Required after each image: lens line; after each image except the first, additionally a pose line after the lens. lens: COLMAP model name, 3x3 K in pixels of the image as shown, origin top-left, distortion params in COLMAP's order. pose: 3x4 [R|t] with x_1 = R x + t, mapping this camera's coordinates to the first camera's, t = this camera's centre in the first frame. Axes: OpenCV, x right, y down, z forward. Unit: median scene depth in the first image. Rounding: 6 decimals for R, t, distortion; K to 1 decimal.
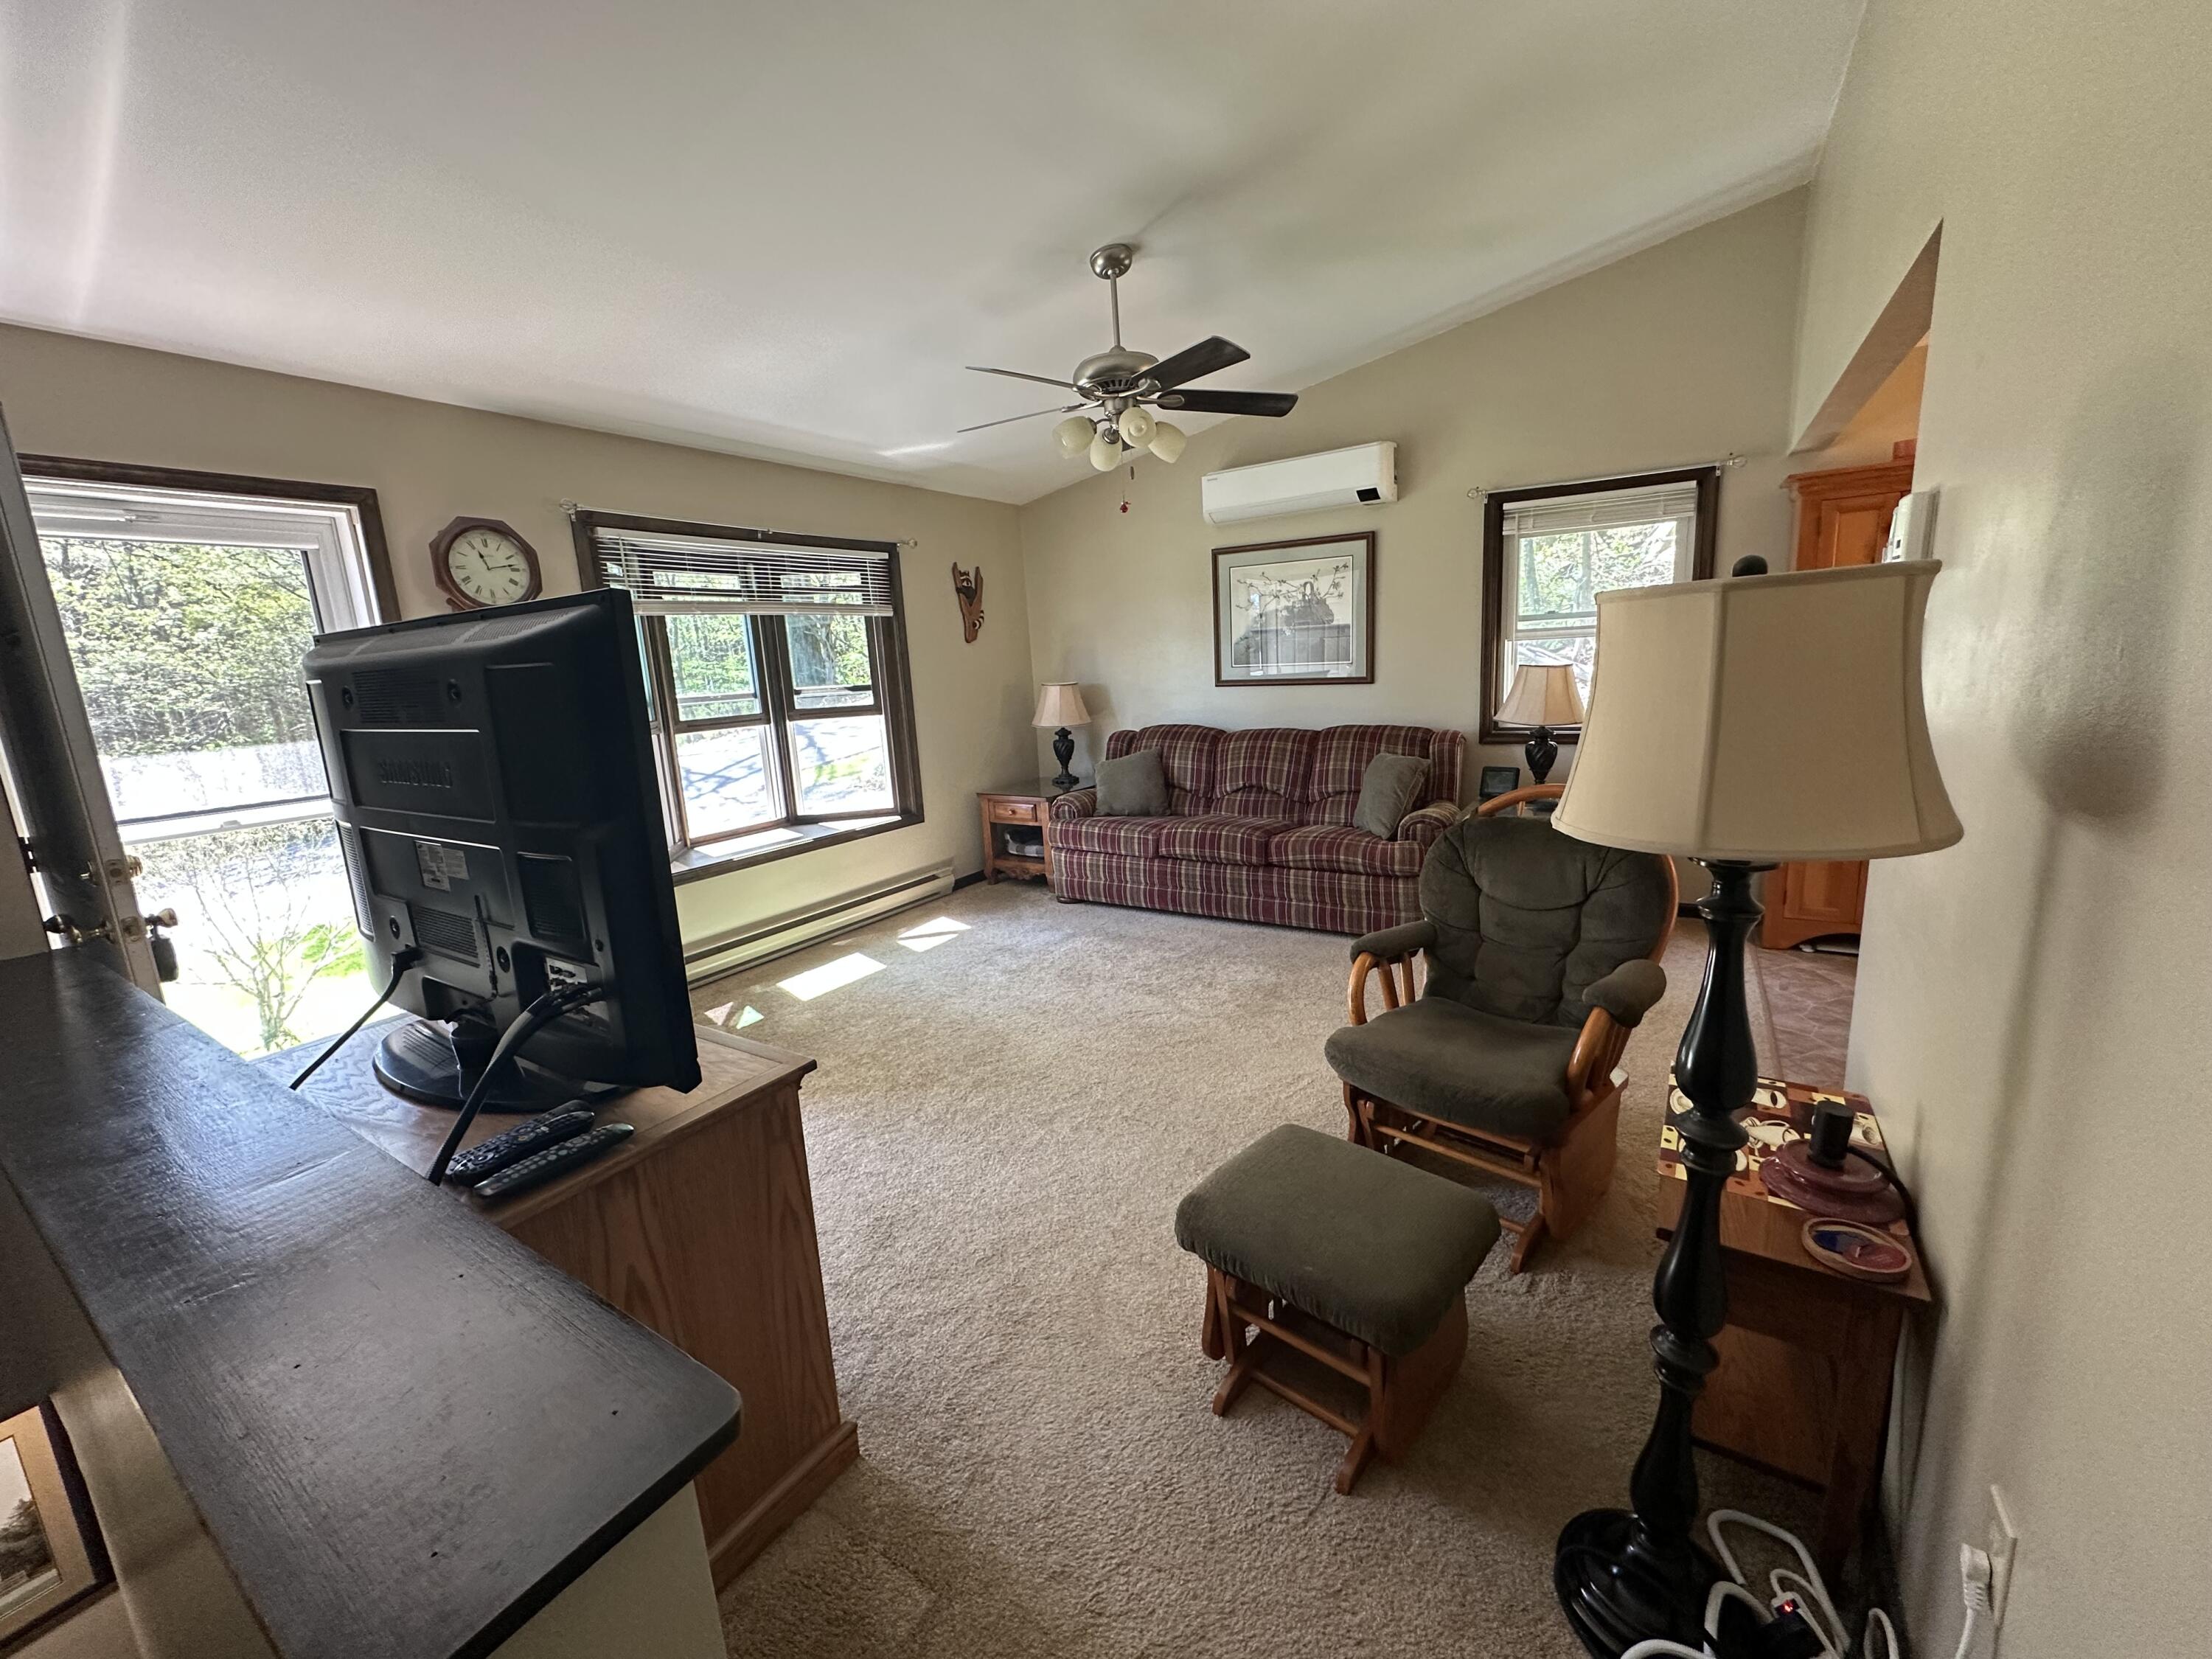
lens RADIAL K [[883.9, 0, 1102.0], [0, 883.9, 823.3], [0, 0, 1]] dist [-0.002195, 0.000617]
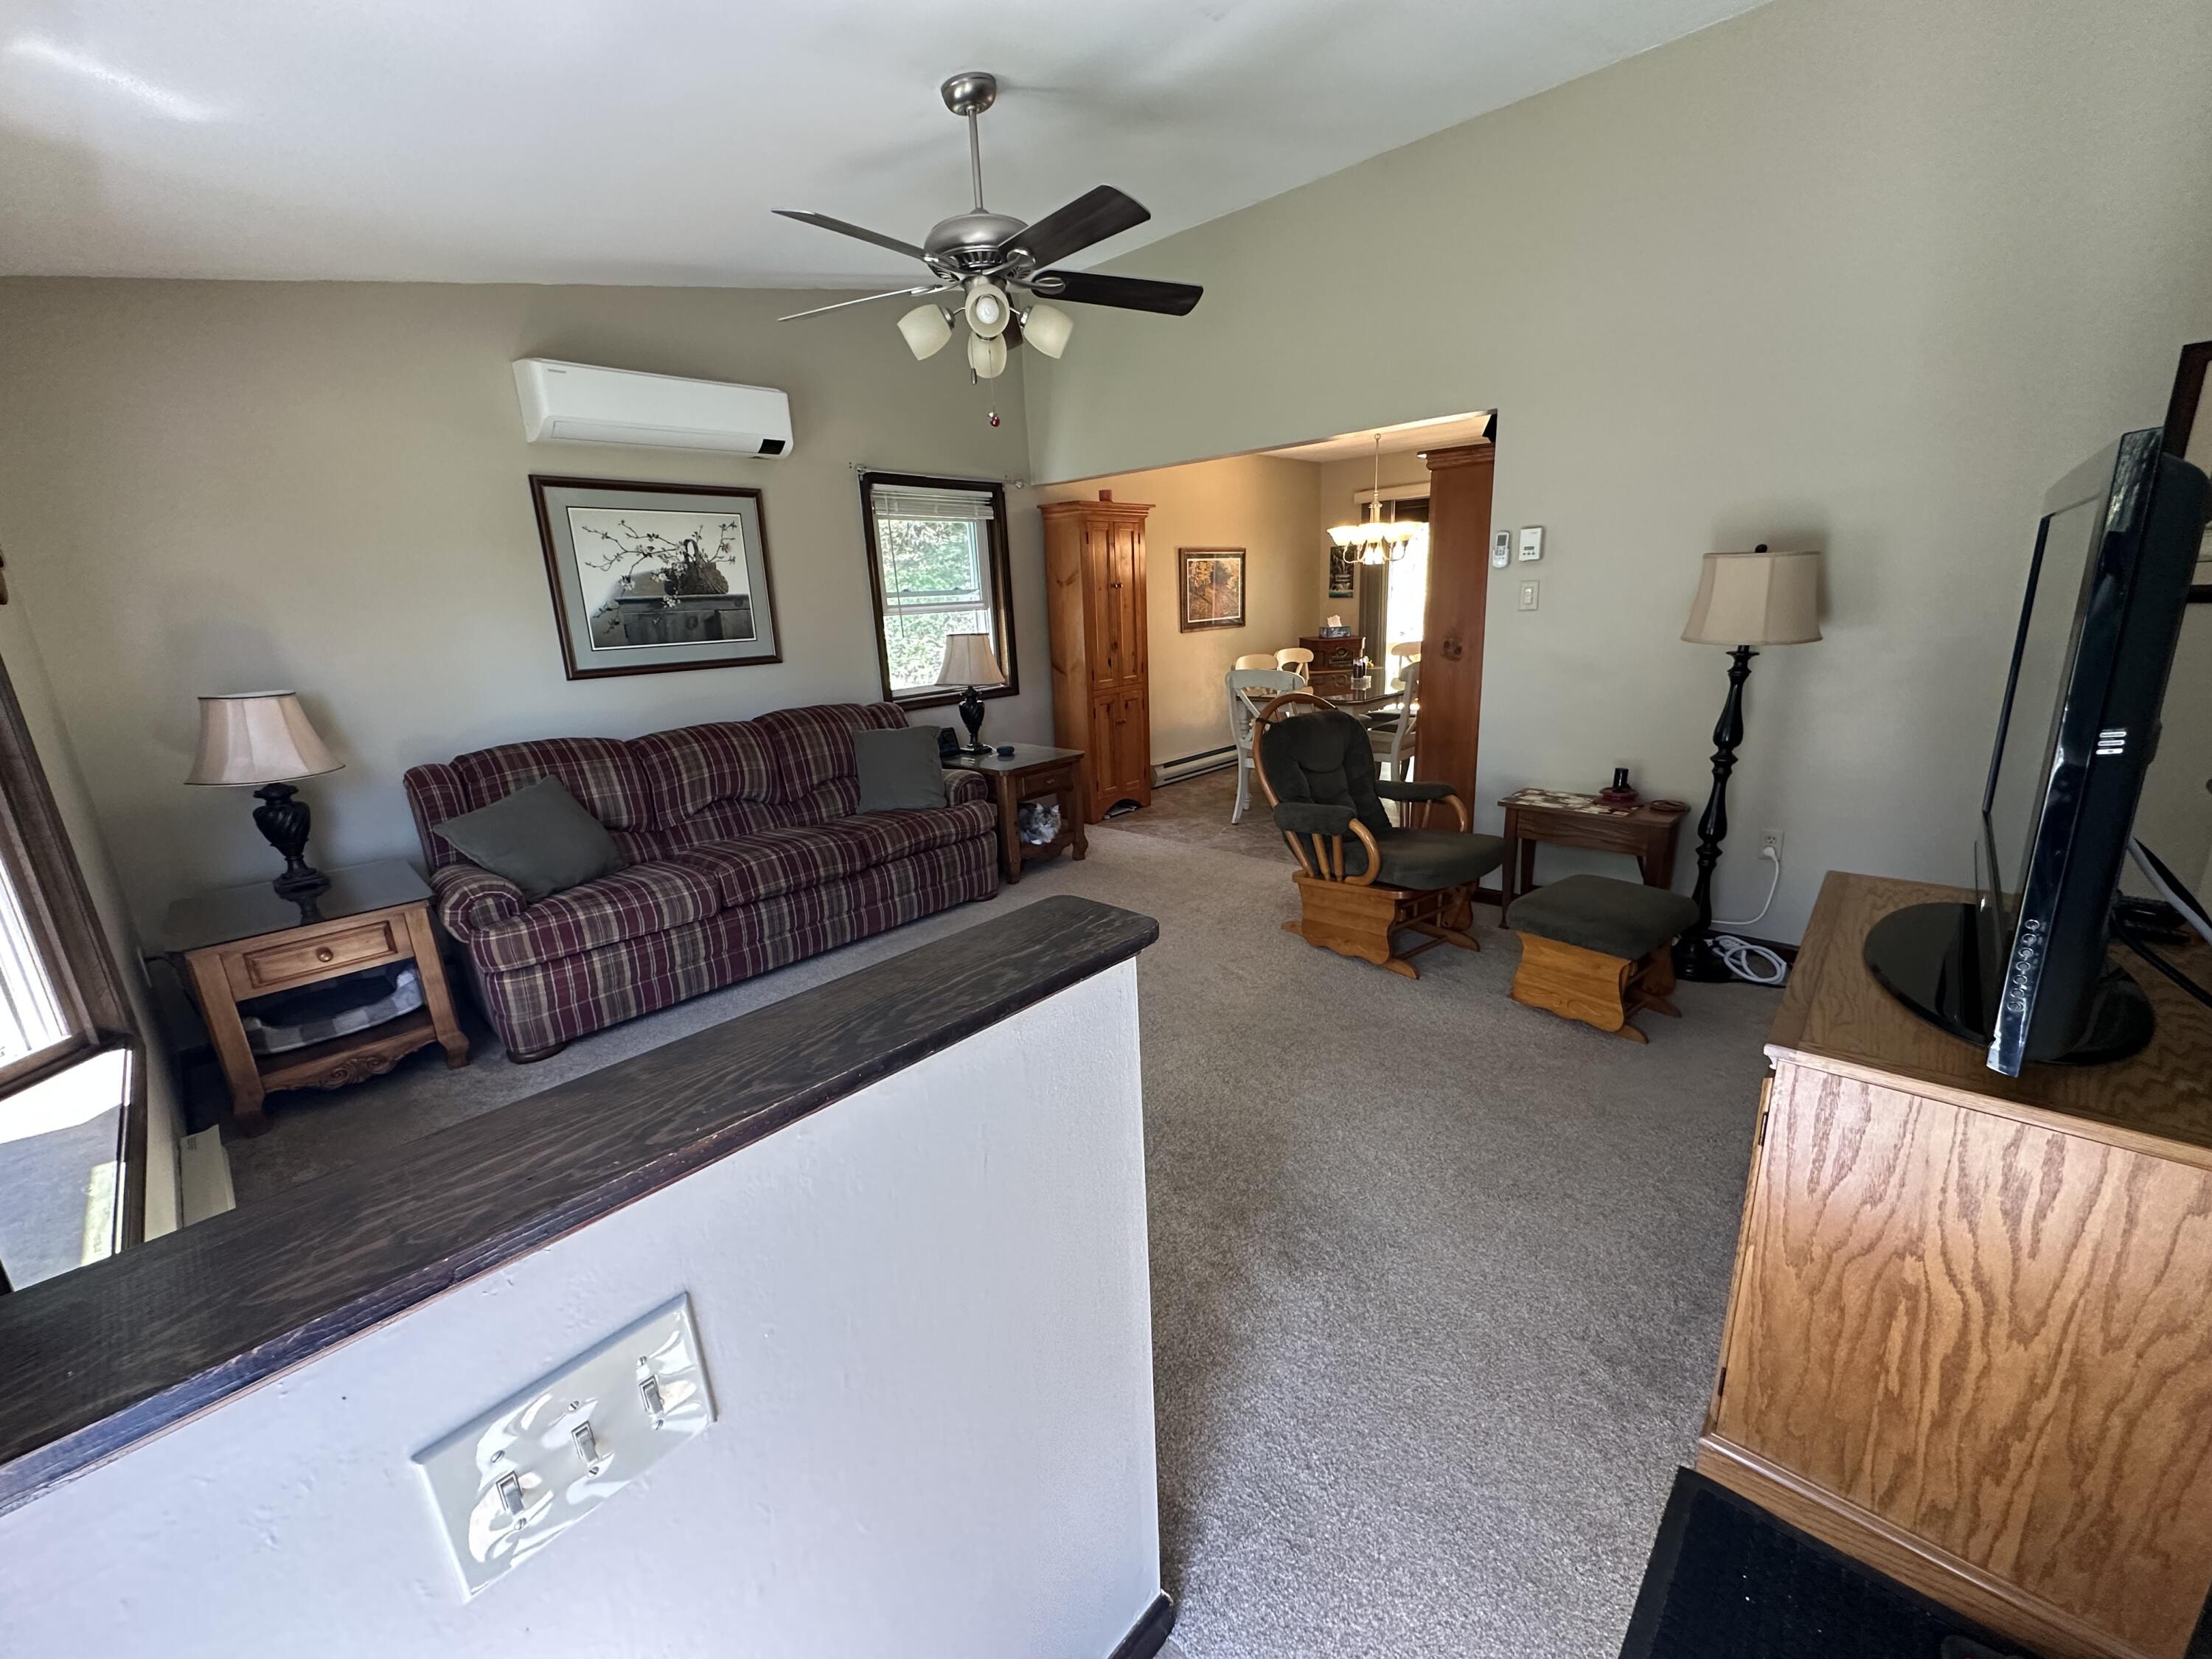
lens RADIAL K [[883.9, 0, 1103.7], [0, 883.9, 822.0], [0, 0, 1]] dist [-0.002195, 0.000617]
pose [[0.179552, -0.202171, 0.962750, -0.550358], [0.219994, 0.962122, 0.161010, -0.077691], [-0.958835, 0.182889, 0.217227, 0.541453]]
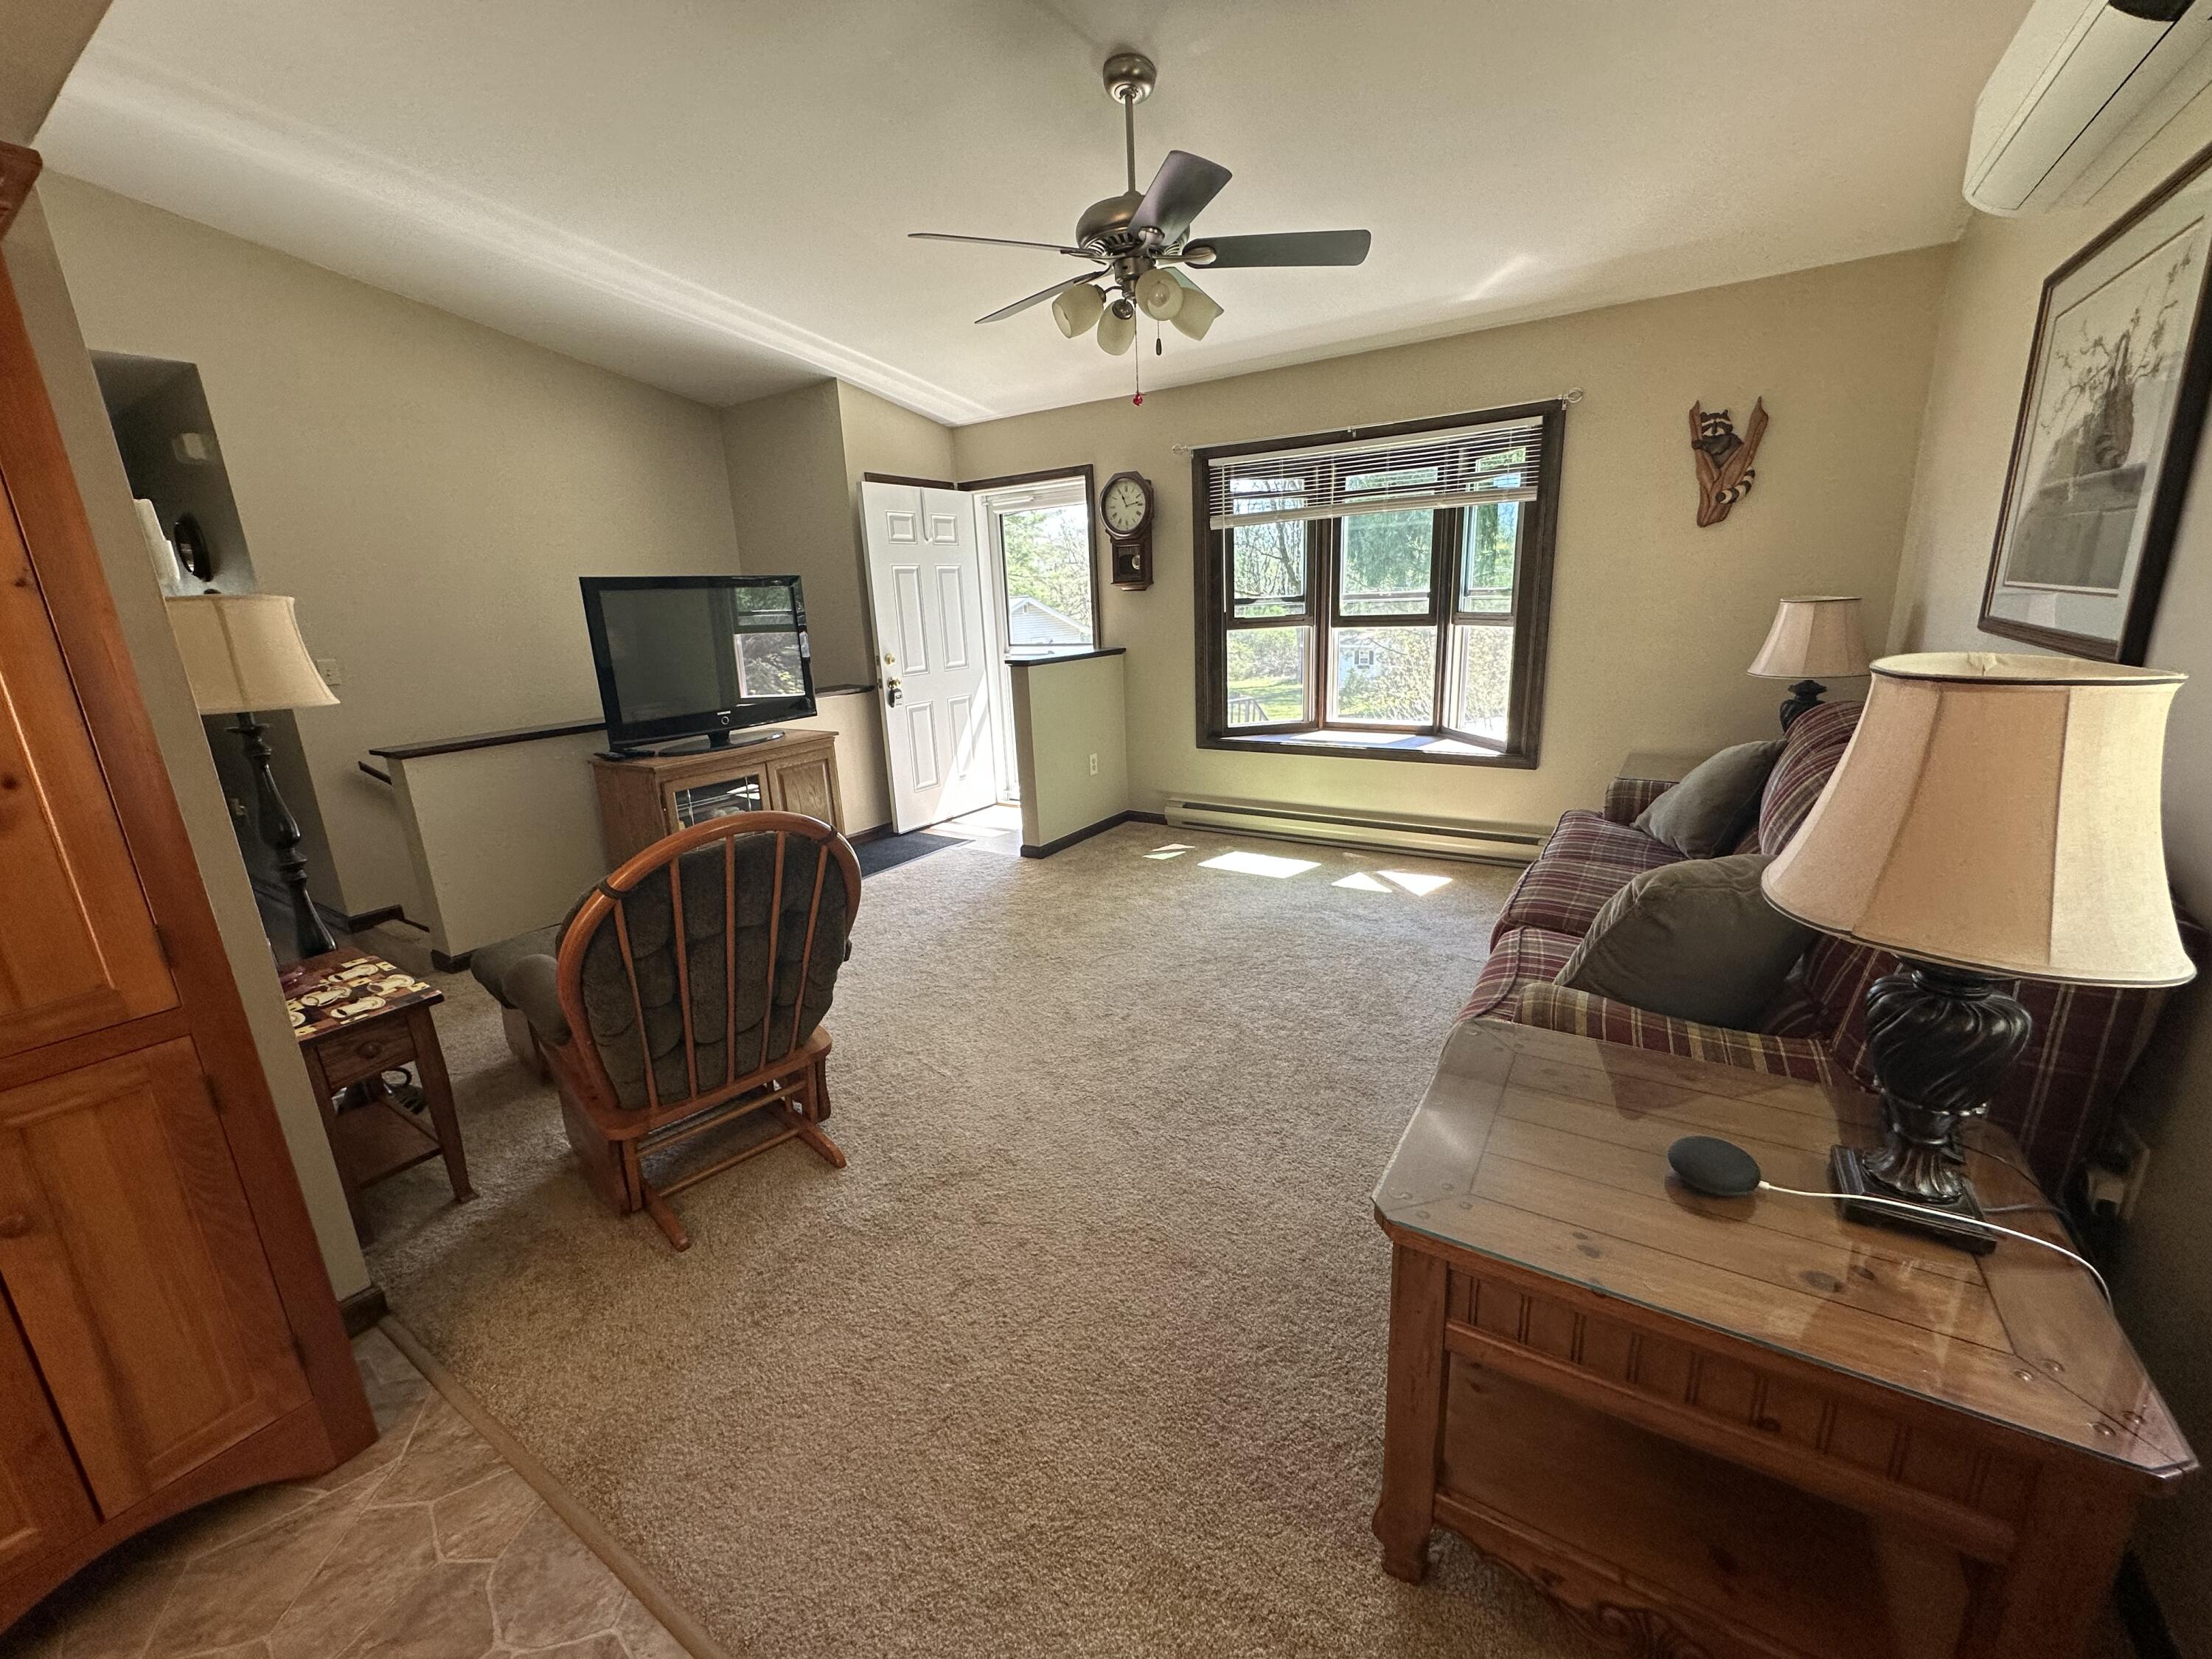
lens RADIAL K [[883.9, 0, 1105.8], [0, 883.9, 825.9], [0, 0, 1]] dist [-0.002195, 0.000617]
pose [[-0.000446, 0.304567, -0.952491, 0.633849], [-0.144410, 0.942487, 0.301436, -0.153474], [0.989518, 0.137683, 0.043563, 0.671587]]
